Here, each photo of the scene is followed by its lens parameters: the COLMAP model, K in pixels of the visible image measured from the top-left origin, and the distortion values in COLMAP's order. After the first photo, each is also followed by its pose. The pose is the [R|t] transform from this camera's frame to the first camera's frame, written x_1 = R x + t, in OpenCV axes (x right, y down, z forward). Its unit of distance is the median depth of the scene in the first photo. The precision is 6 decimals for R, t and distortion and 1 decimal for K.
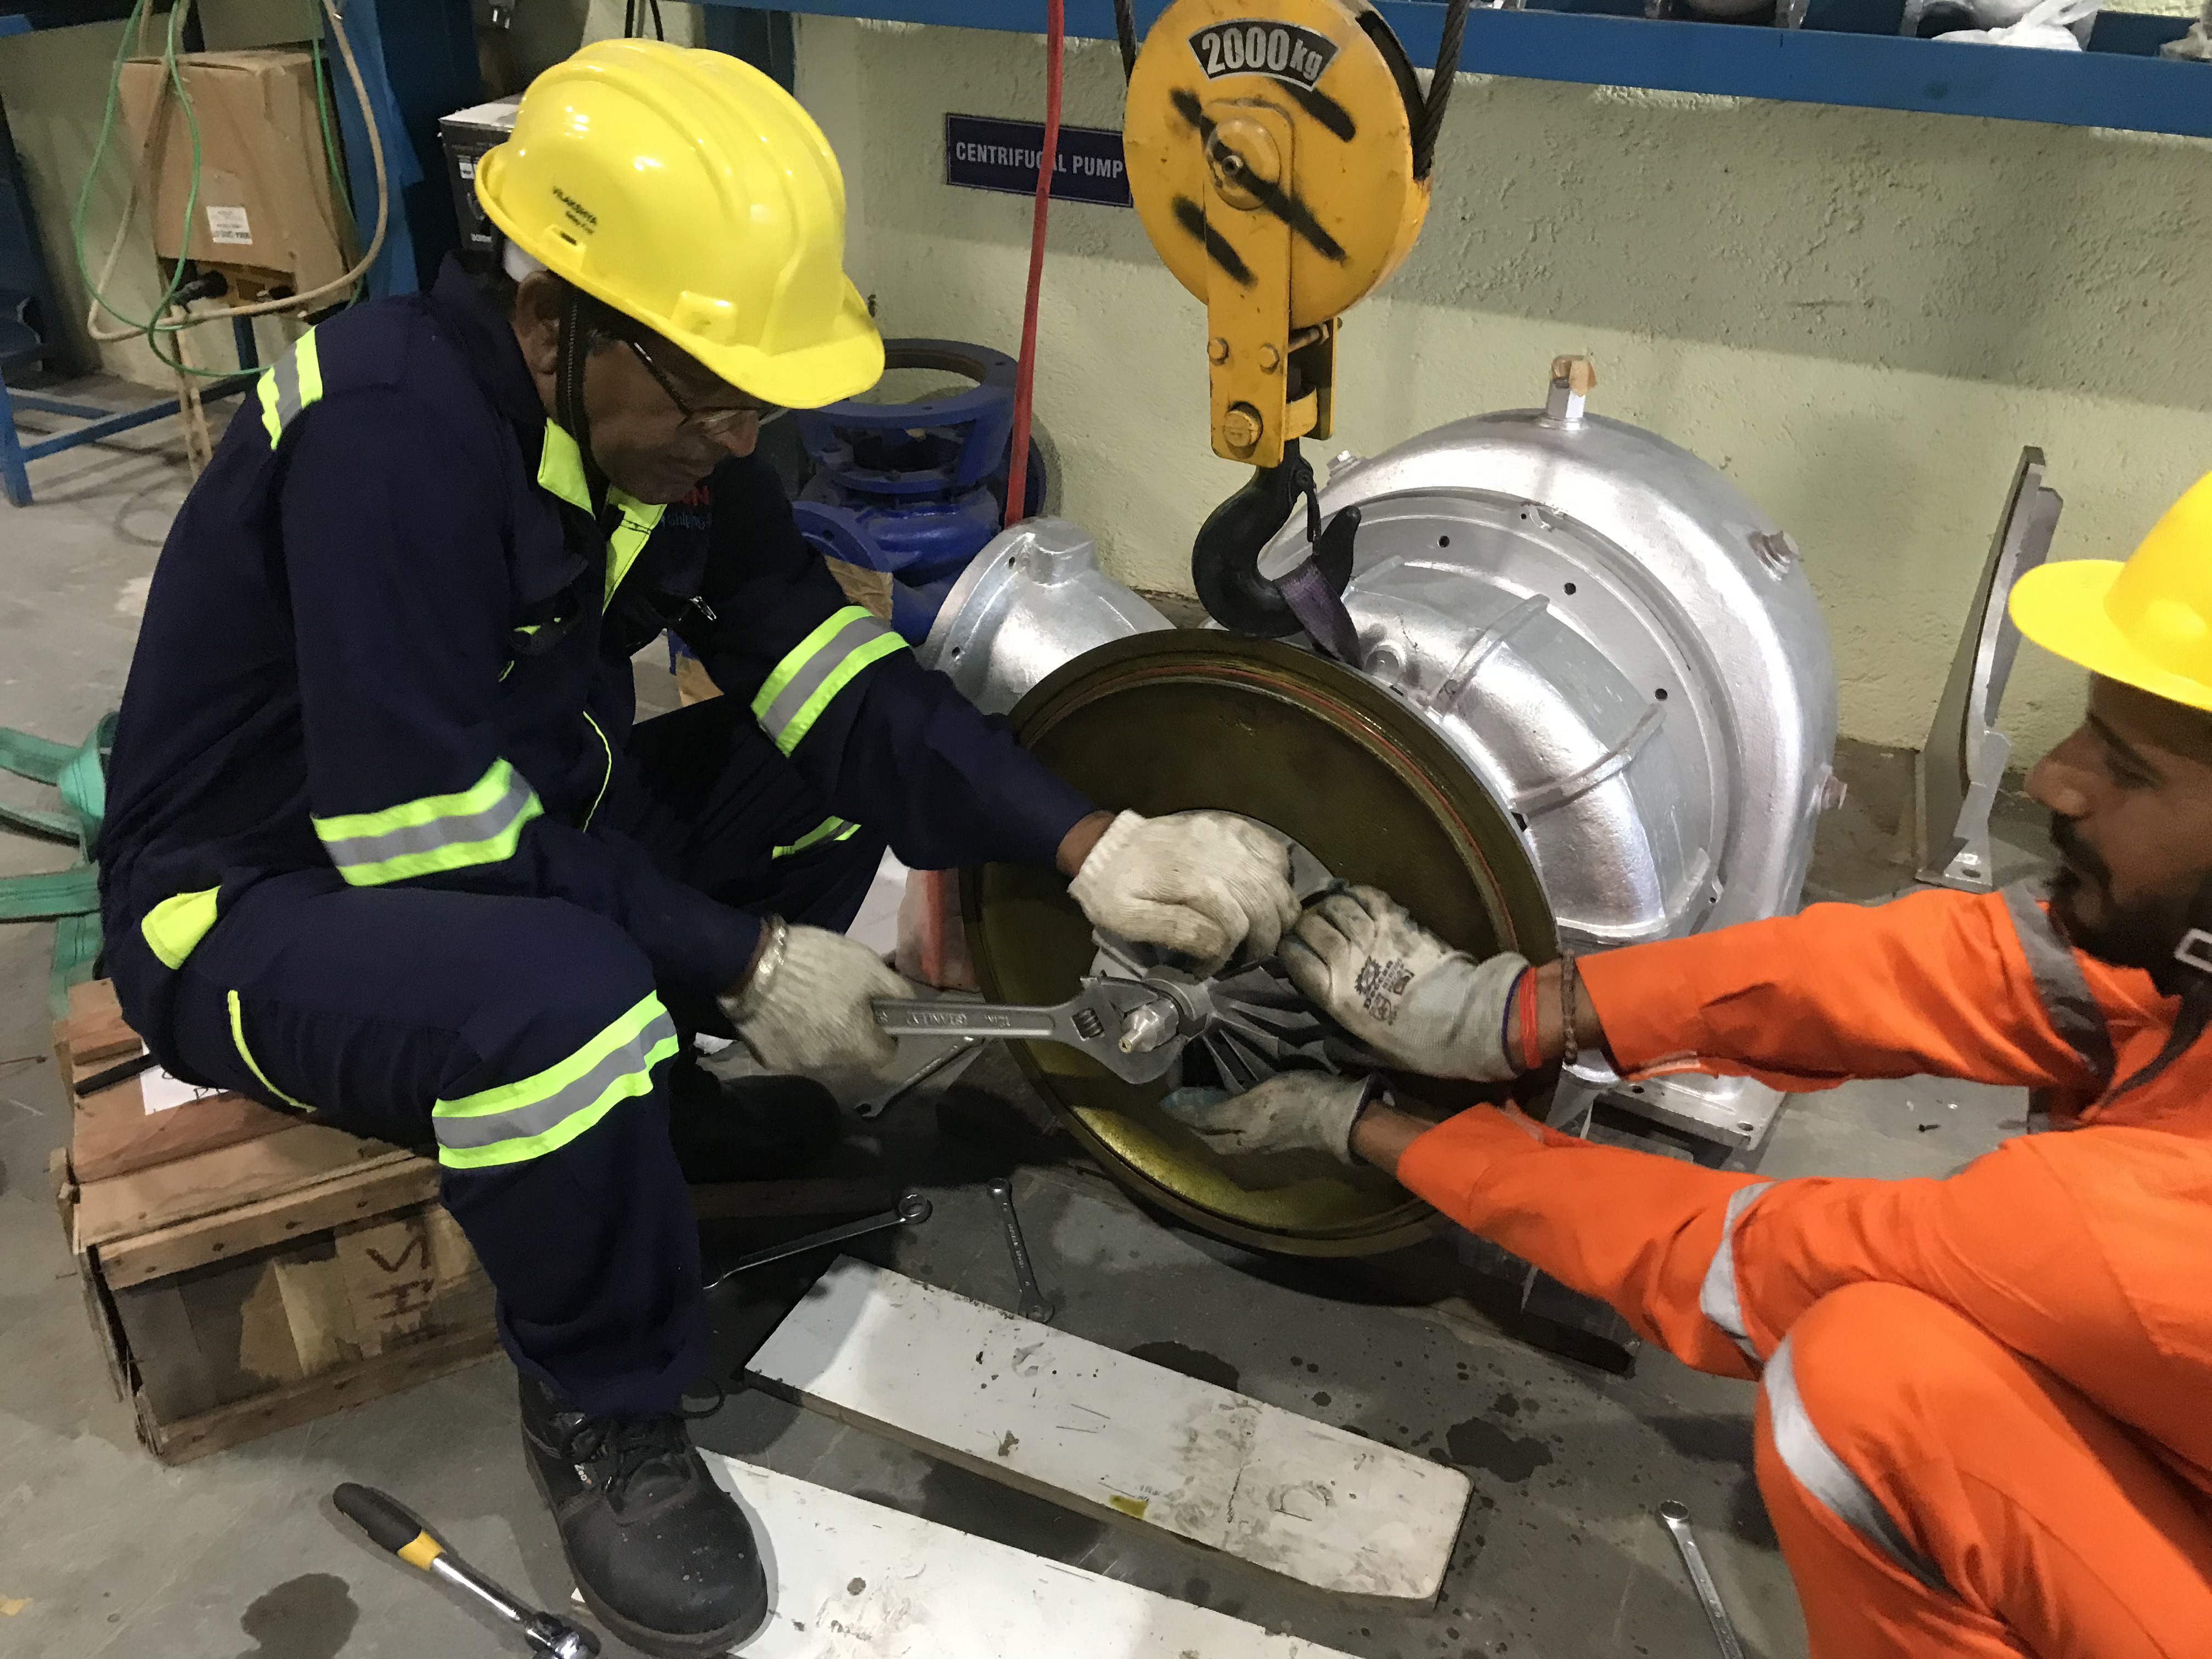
lens RADIAL K [[1806.2, 0, 1103.1], [0, 1806.2, 820.1], [0, 0, 1]] dist [0.005293, -0.007873]
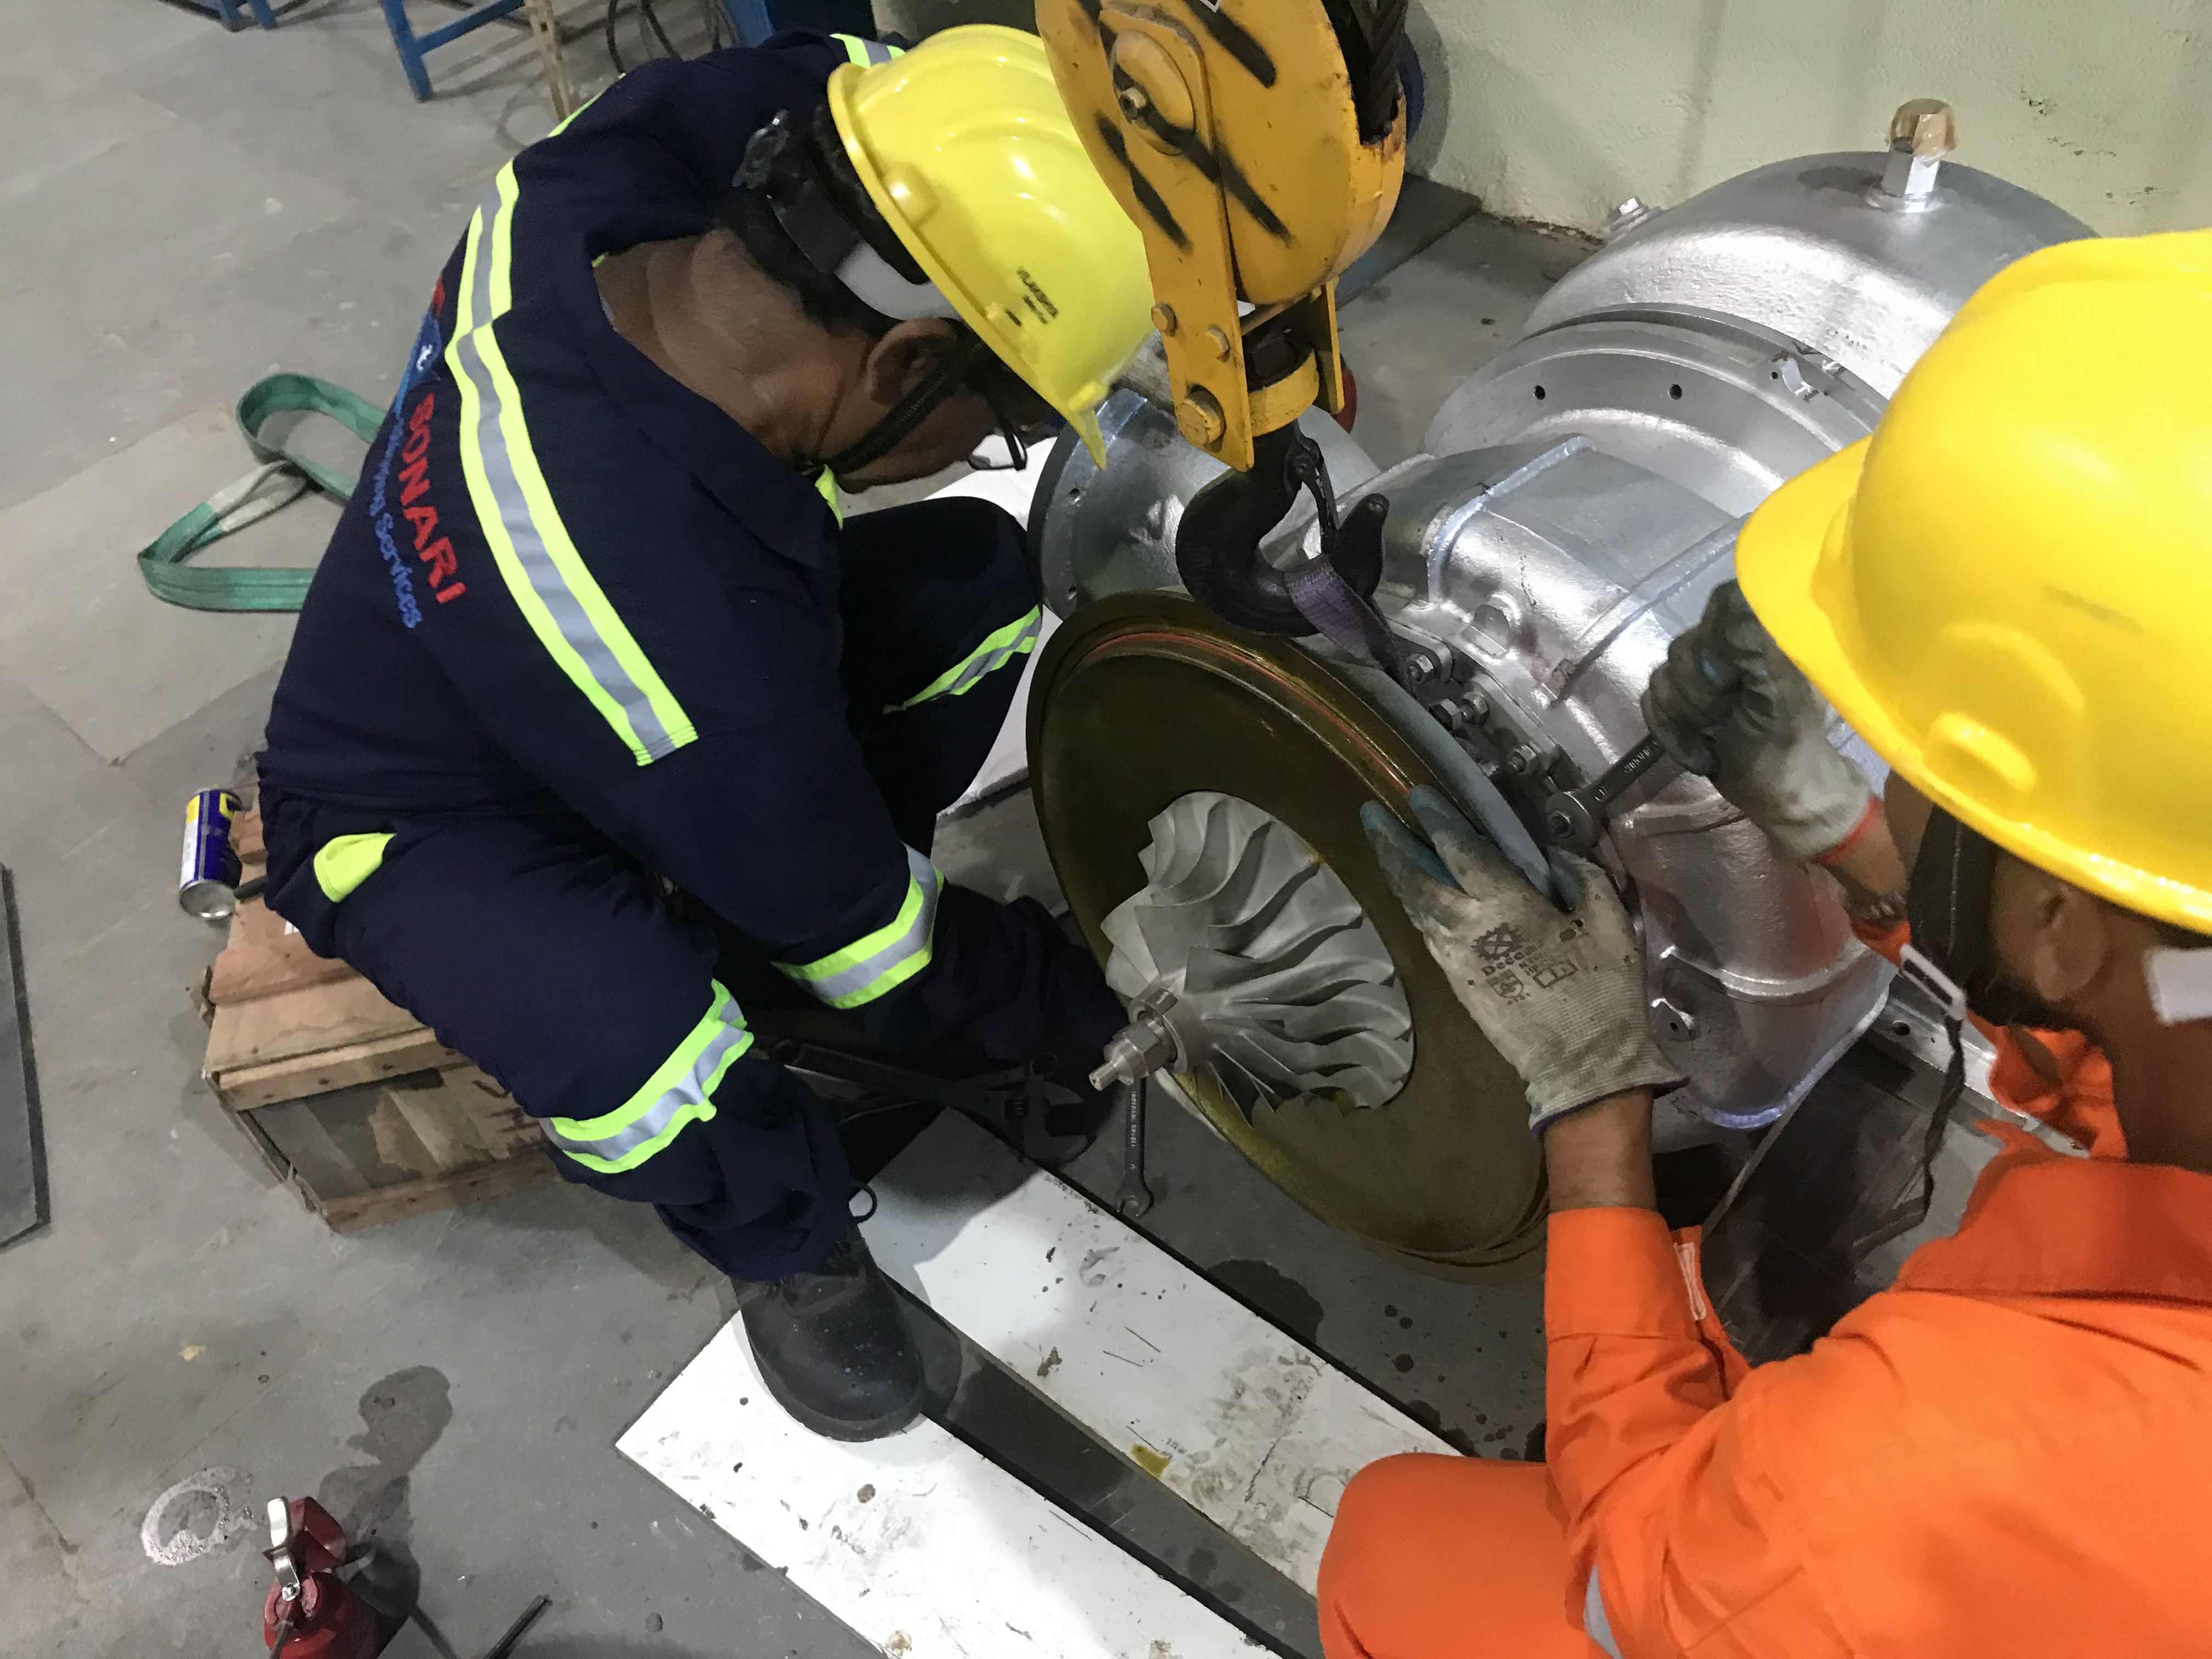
lens RADIAL K [[1806.2, 0, 1103.1], [0, 1806.2, 820.1], [0, 0, 1]] dist [0.005293, -0.007873]
pose [[0.953139, 0.112661, -0.280774, 0.221405], [-0.027257, 0.956280, 0.291179, -0.225978], [0.301303, -0.269881, 0.914539, 0.200560]]
